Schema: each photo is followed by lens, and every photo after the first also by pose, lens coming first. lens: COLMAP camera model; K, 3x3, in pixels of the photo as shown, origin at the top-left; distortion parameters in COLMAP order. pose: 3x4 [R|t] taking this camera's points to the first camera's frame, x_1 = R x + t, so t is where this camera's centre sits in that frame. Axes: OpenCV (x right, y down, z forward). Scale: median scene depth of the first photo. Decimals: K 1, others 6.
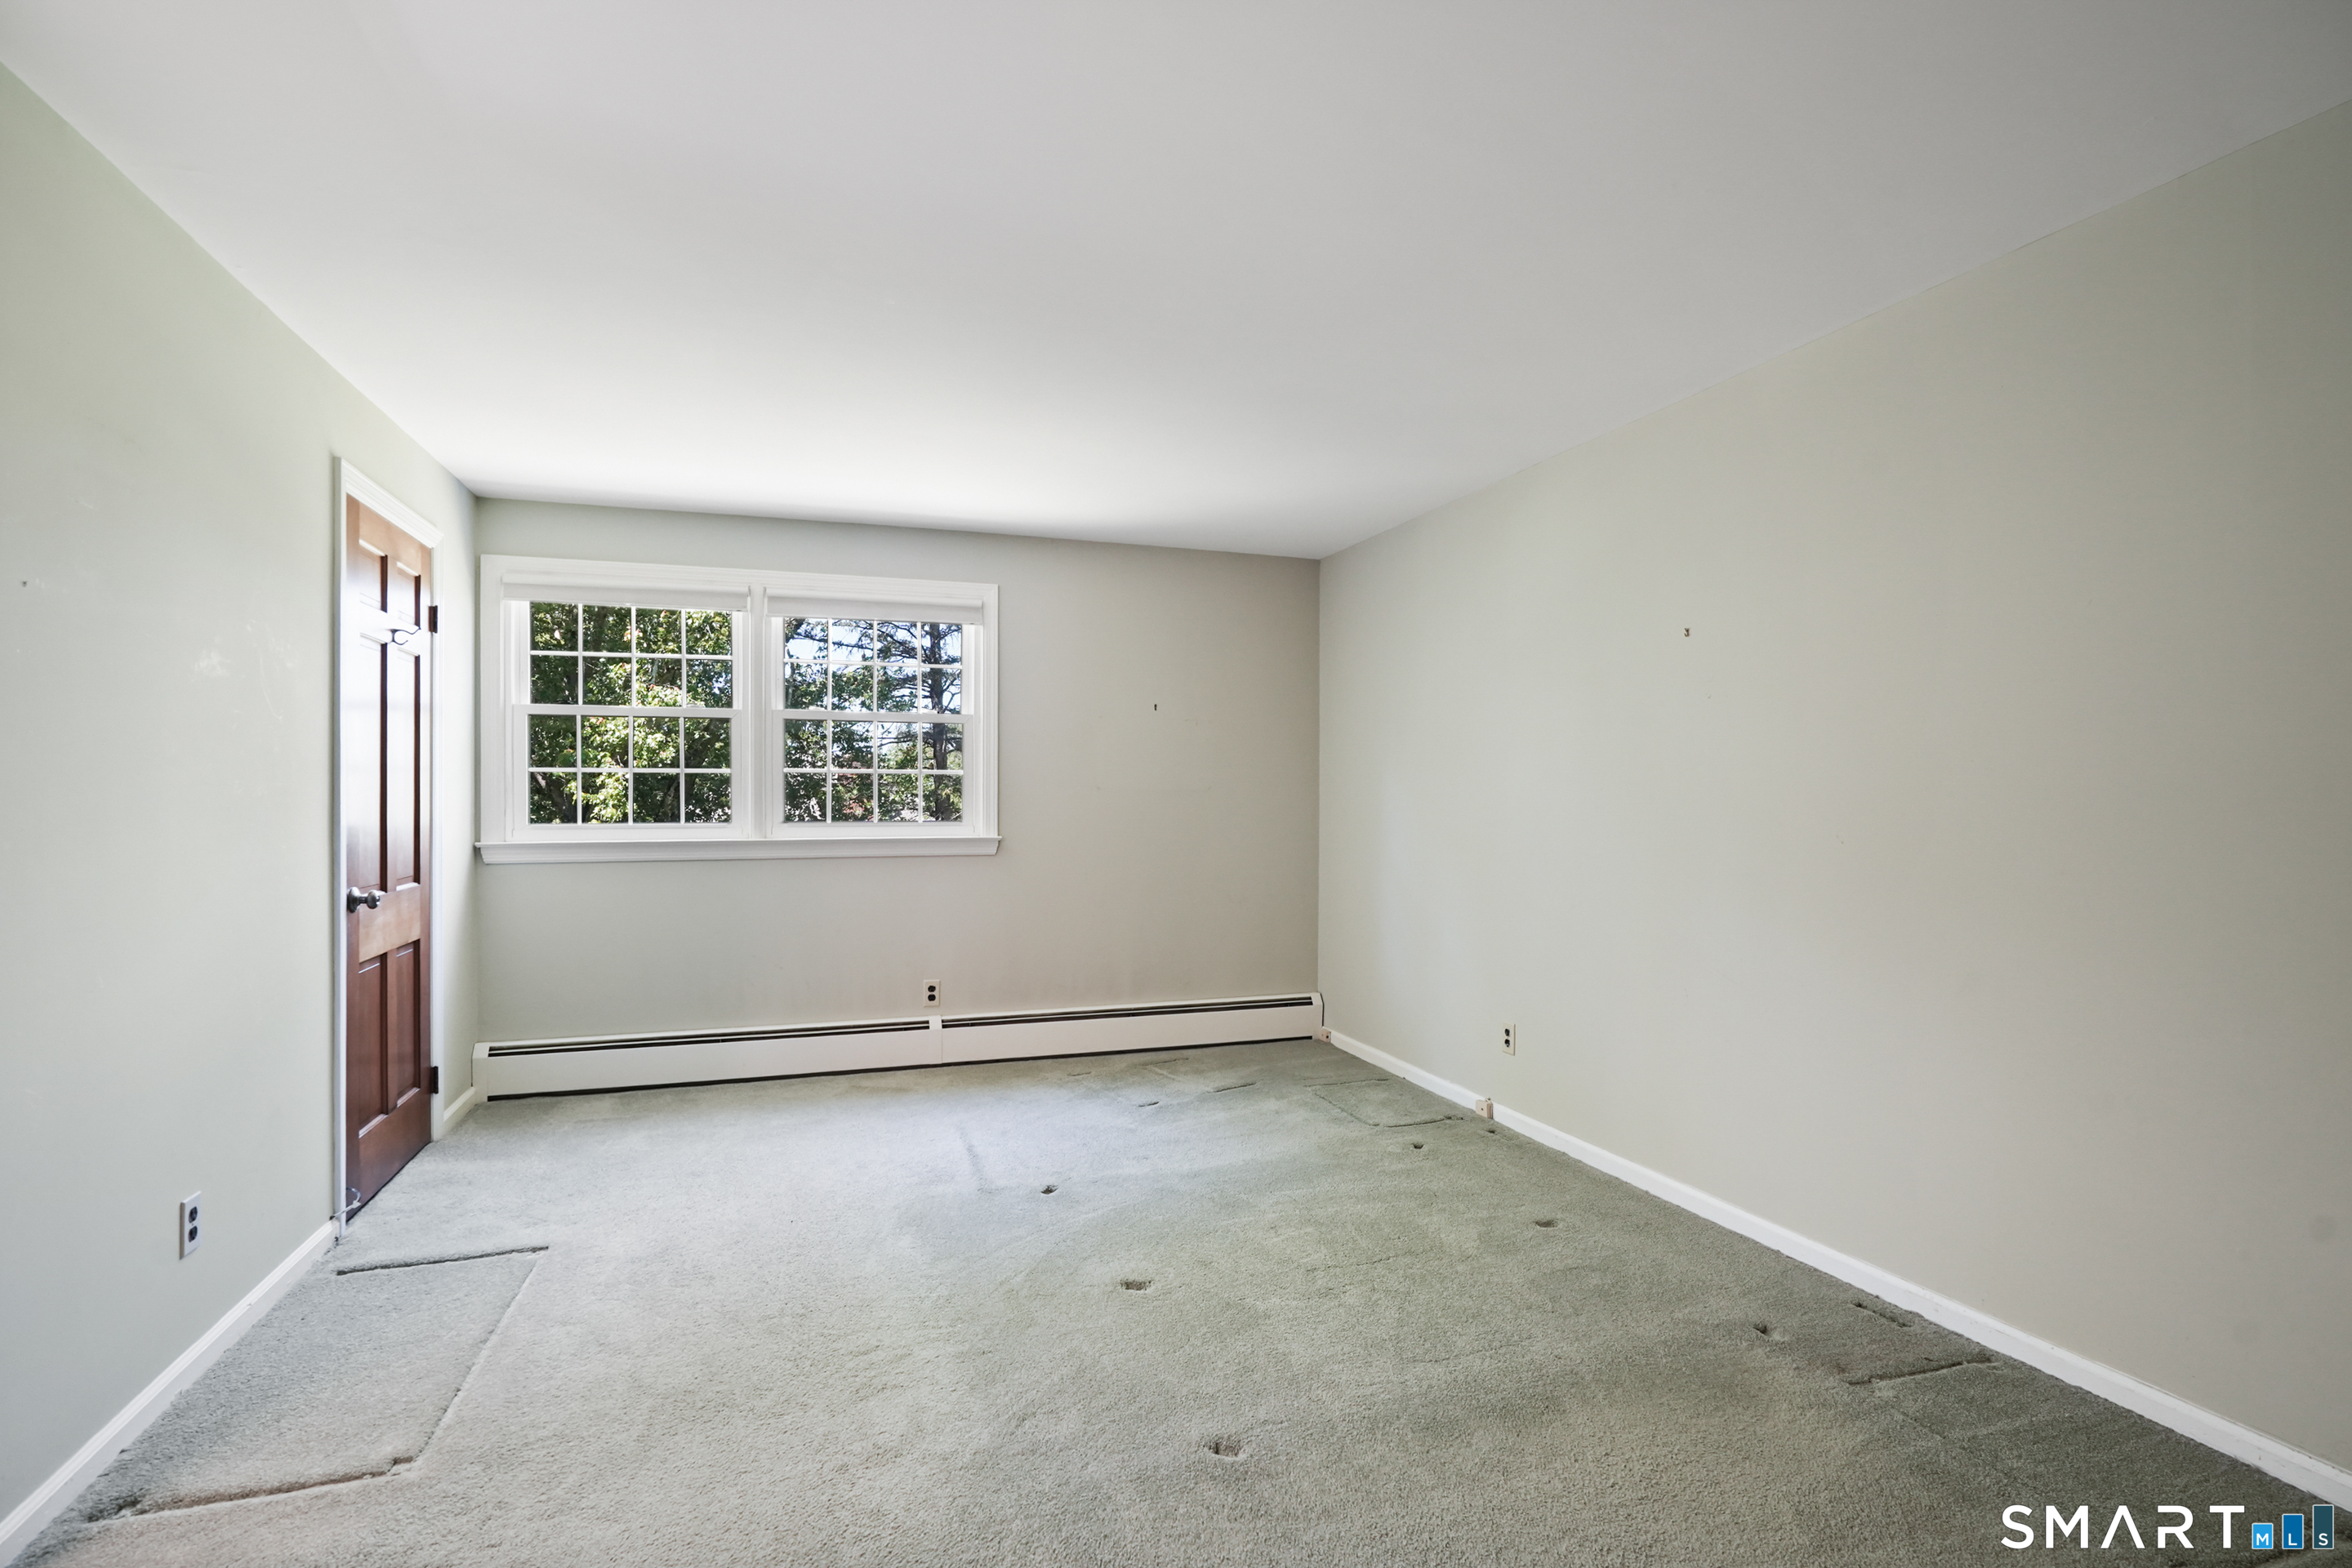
lens RADIAL K [[1087.3, 0, 1147.8], [0, 1087.3, 808.0], [0, 0, 1]] dist [-0.023319, 0.009158]
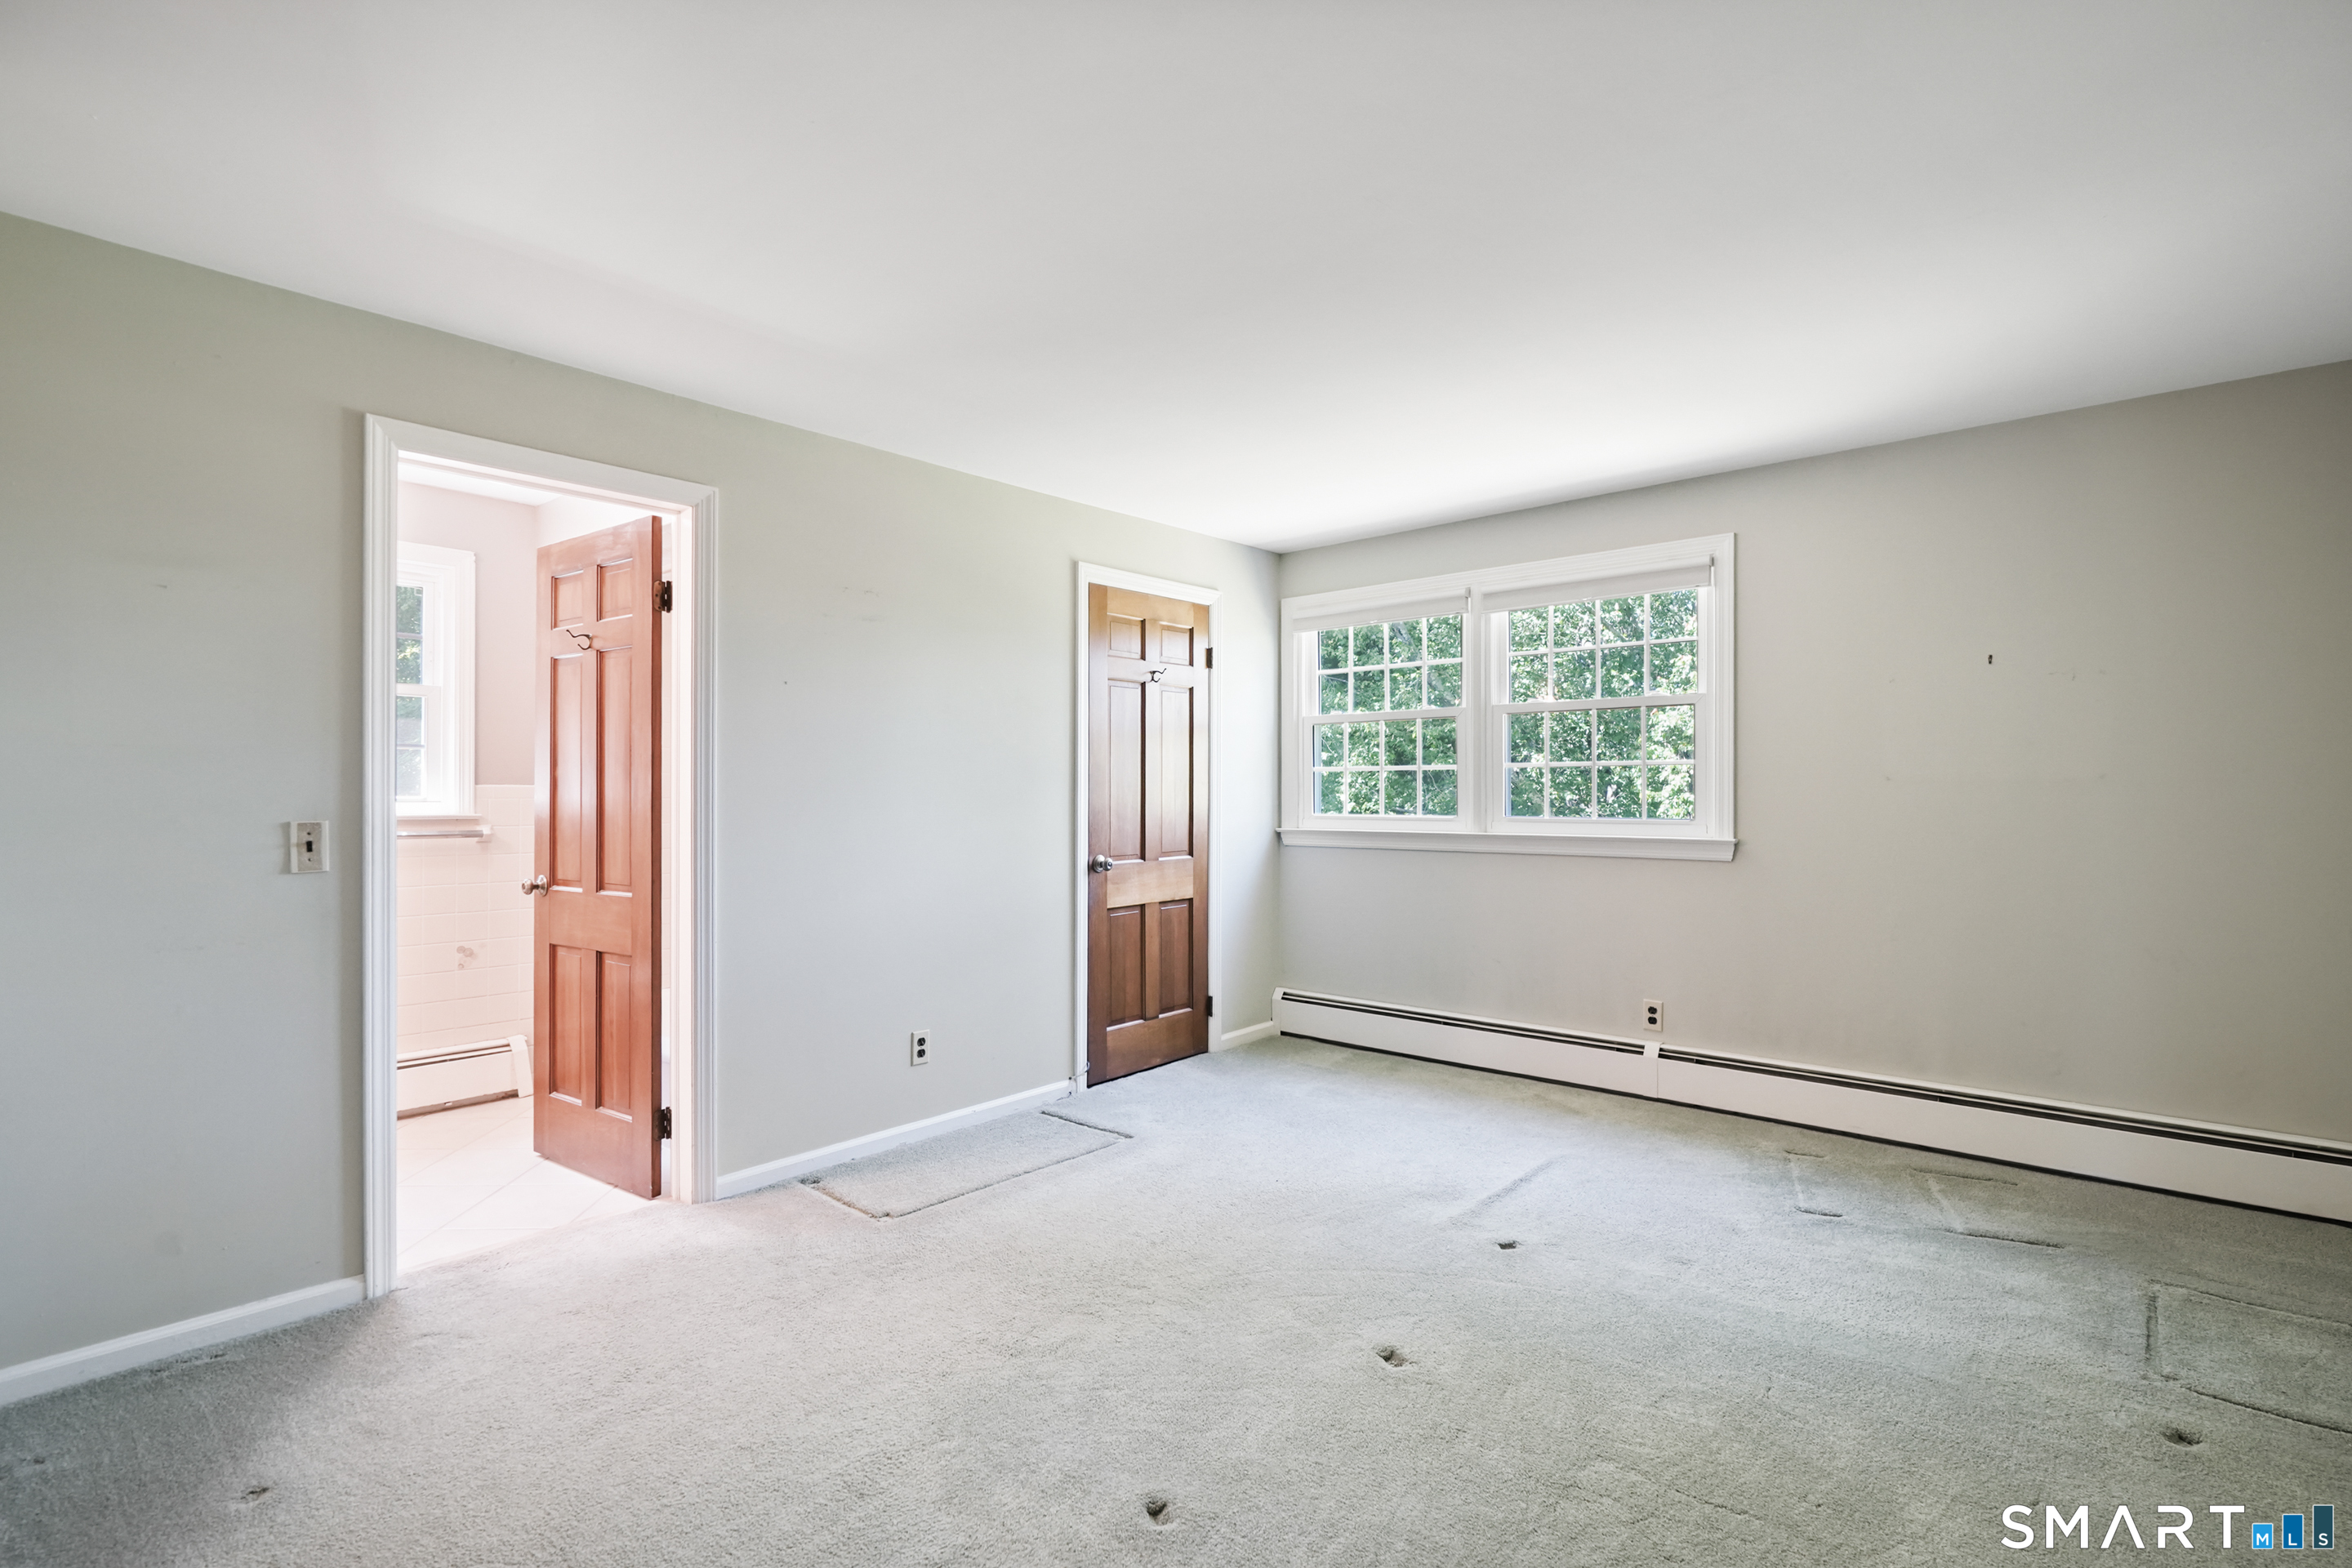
lens RADIAL K [[1071.1, 0, 1183.4], [0, 1071.1, 795.7], [0, 0, 1]] dist [-0.004023, -0.000228]
pose [[0.505036, -0.000499, -0.863098, 0.428938], [-0.007051, 0.999964, -0.004704, 0.000360], [0.863069, 0.008462, 0.505015, 0.287378]]
